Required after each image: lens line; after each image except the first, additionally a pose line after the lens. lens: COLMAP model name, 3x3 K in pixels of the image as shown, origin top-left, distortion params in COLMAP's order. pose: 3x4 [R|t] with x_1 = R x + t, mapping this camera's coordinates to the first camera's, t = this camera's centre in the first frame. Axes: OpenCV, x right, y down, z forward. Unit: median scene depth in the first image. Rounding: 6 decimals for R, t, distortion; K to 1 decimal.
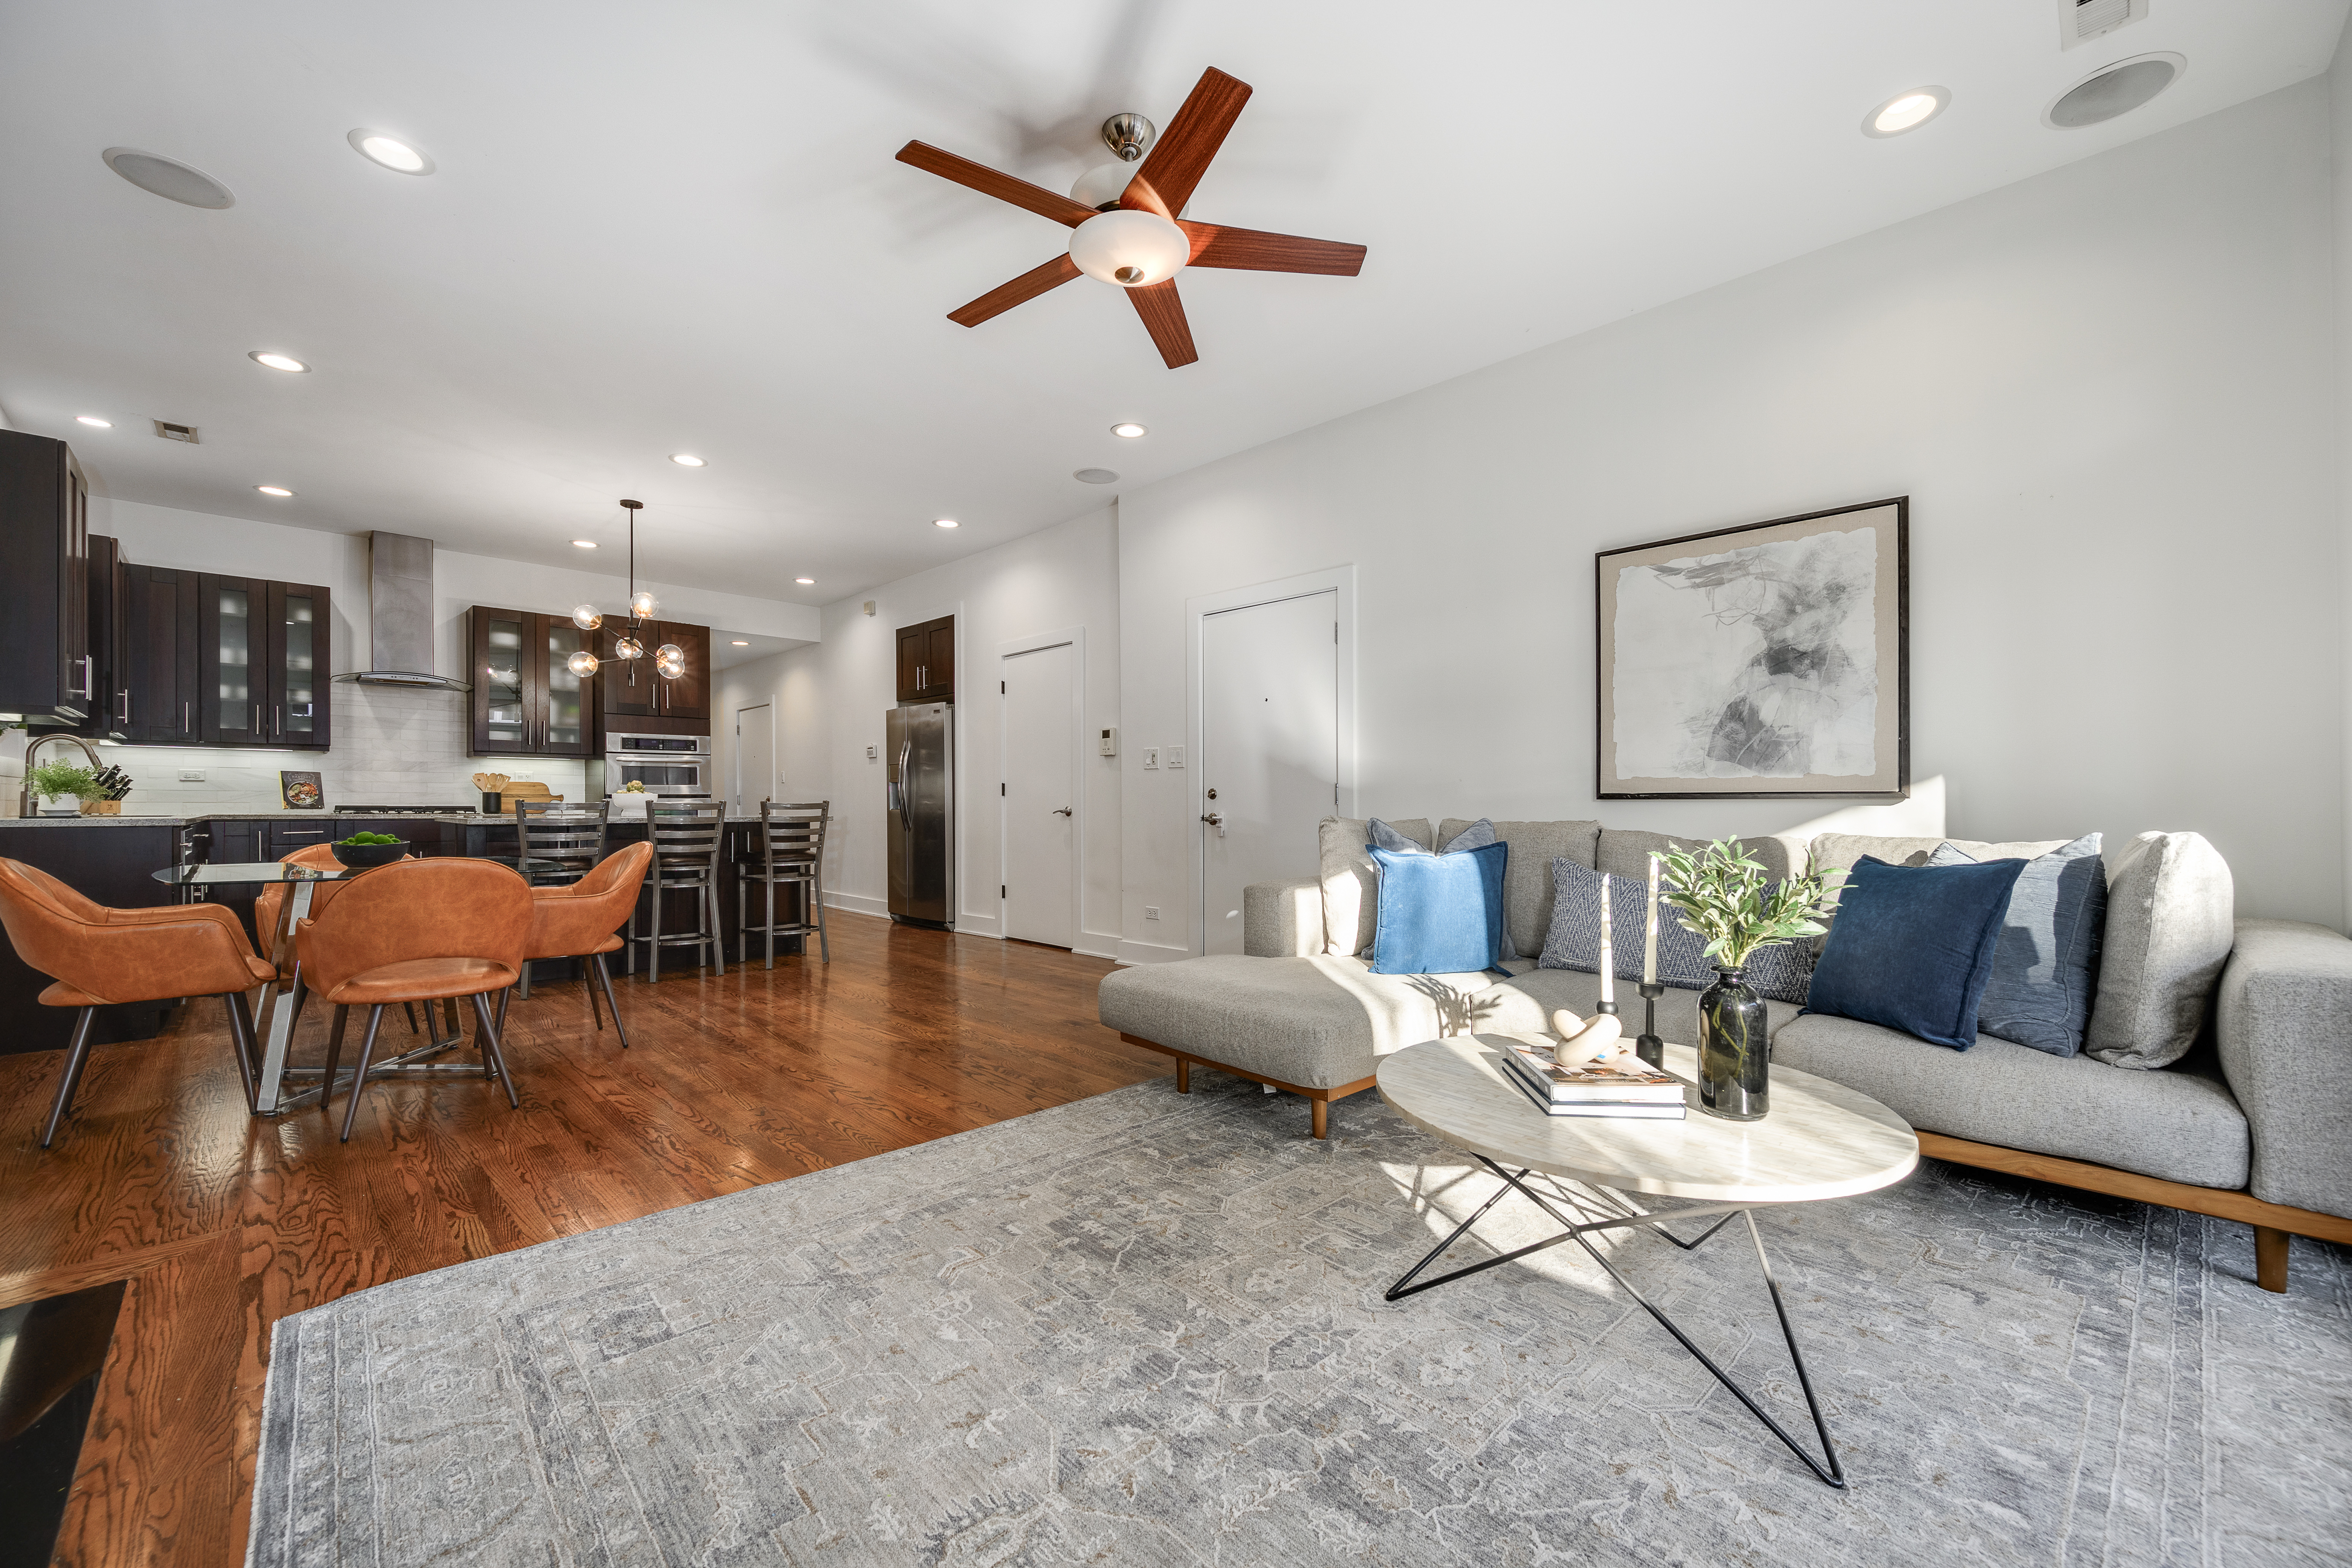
lens RADIAL K [[918.6, 0, 1187.7], [0, 918.6, 797.7], [0, 0, 1]] dist [0.000534, 0.000924]
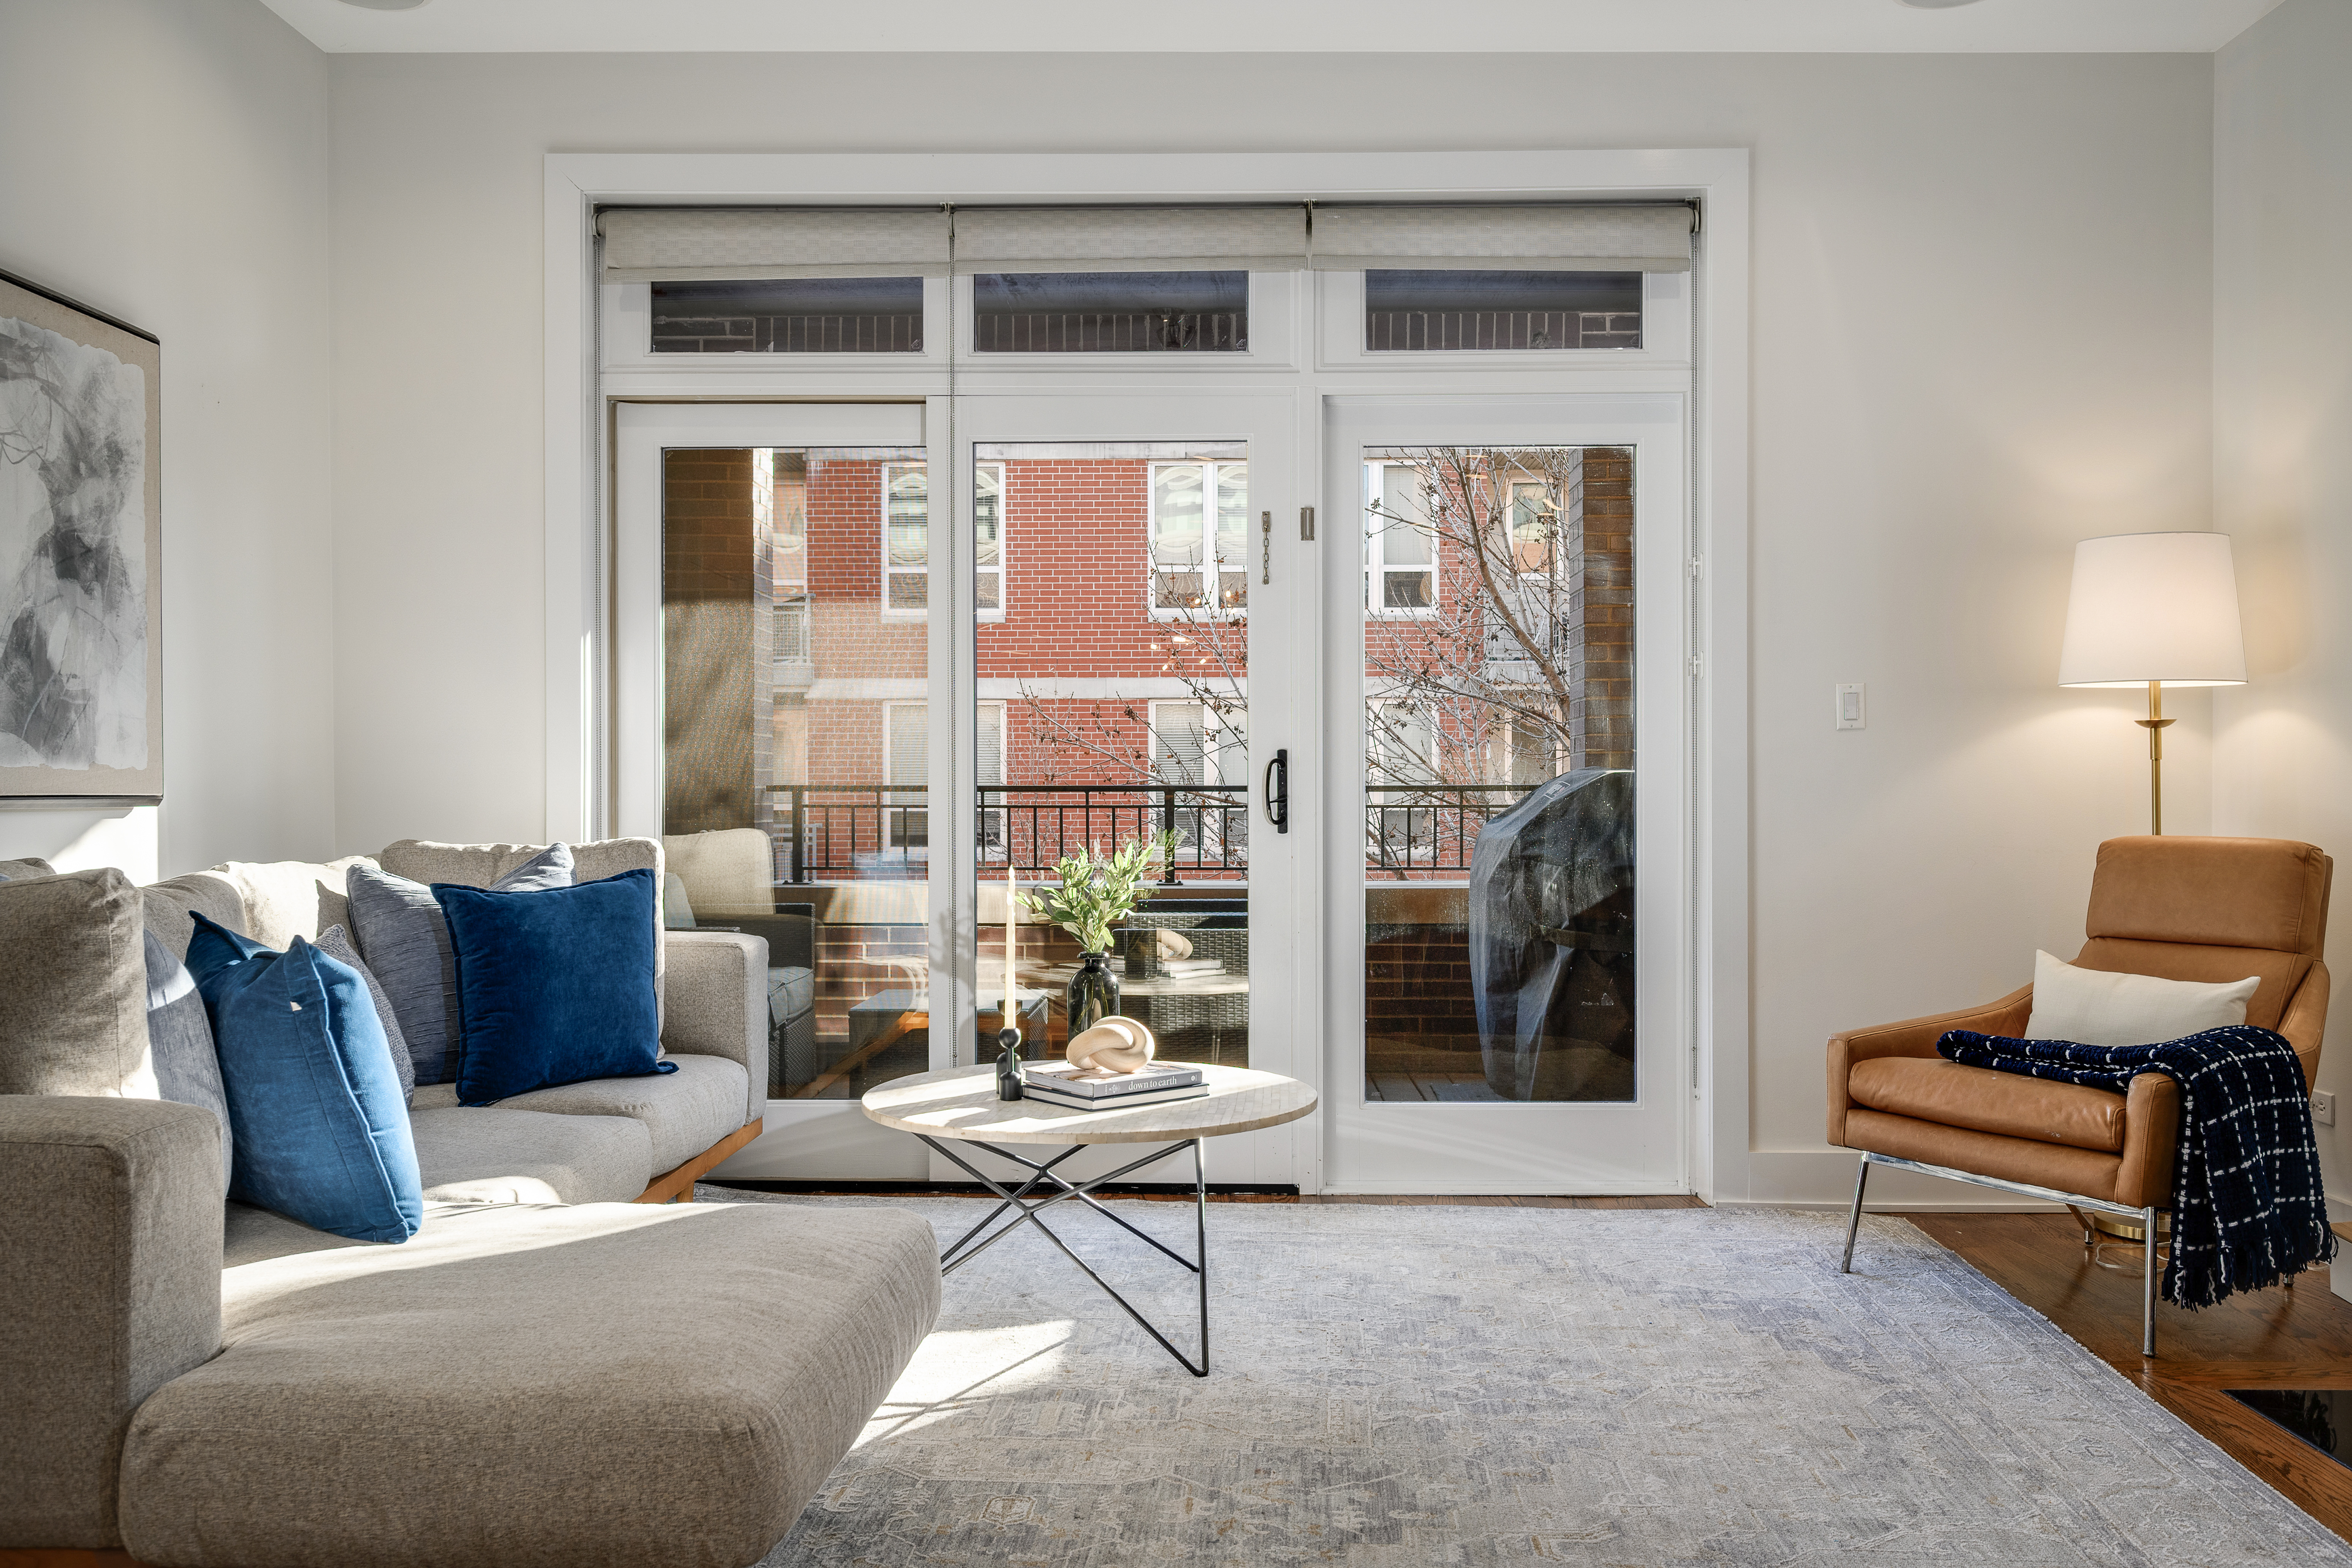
lens RADIAL K [[1923.6, 0, 1193.7], [0, 1923.6, 779.6], [0, 0, 1]] dist [-0.011577, 0.020906]
pose [[-0.687197, 0.005707, 0.726449, -0.520926], [-0.002336, 0.999947, -0.010066, -0.005103], [-0.726468, -0.008614, -0.687147, 1.056496]]
